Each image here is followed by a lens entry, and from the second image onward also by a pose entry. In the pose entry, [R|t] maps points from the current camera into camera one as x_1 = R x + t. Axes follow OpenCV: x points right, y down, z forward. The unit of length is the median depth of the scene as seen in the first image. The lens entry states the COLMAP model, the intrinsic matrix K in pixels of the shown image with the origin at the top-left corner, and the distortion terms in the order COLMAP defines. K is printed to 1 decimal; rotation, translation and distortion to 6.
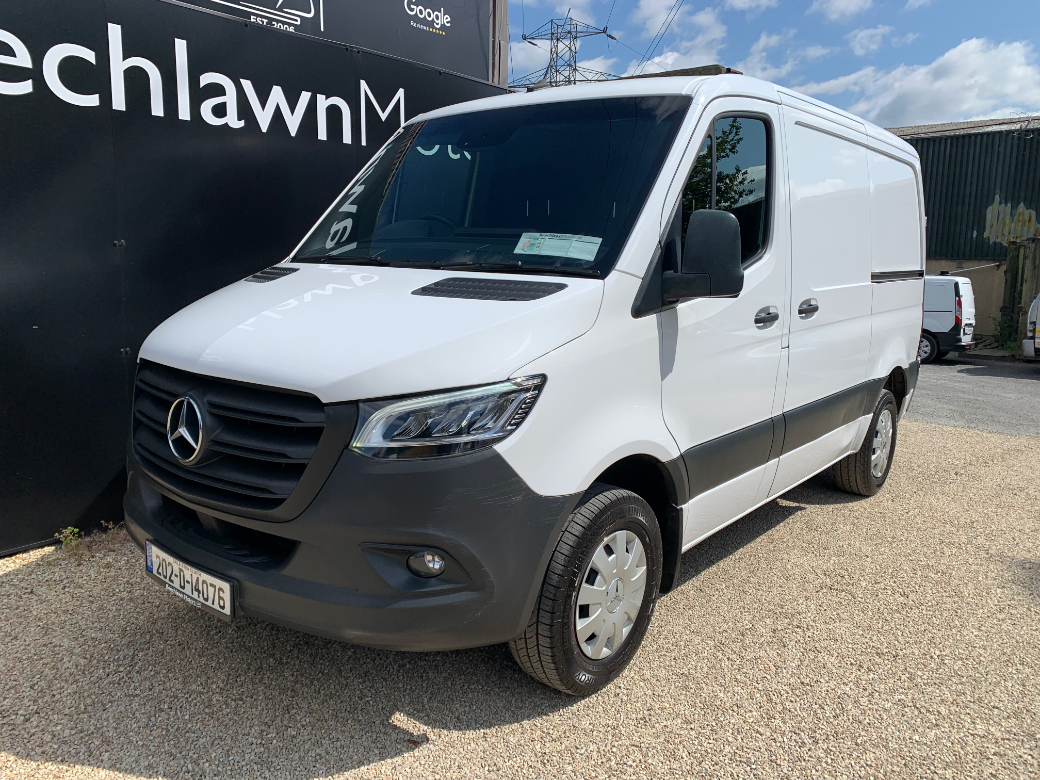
lens RADIAL K [[791.0, 0, 511.2], [0, 791.0, 393.1], [0, 0, 1]] dist [0.082010, -0.115507]
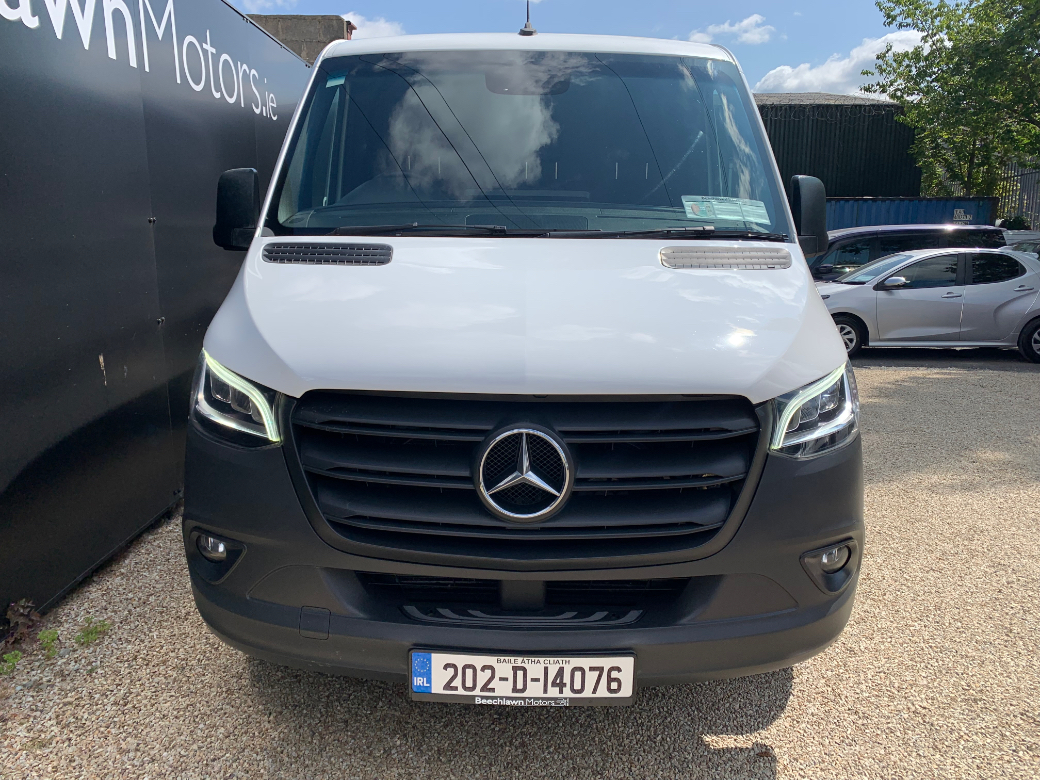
lens RADIAL K [[800.3, 0, 507.5], [0, 800.3, 386.8], [0, 0, 1]] dist [0.005374, -0.005068]
pose [[0.774094, -0.142483, 0.616828, -0.849821], [0.116168, 0.989769, 0.082844, -0.093325], [-0.622321, 0.007527, 0.782726, 0.450342]]
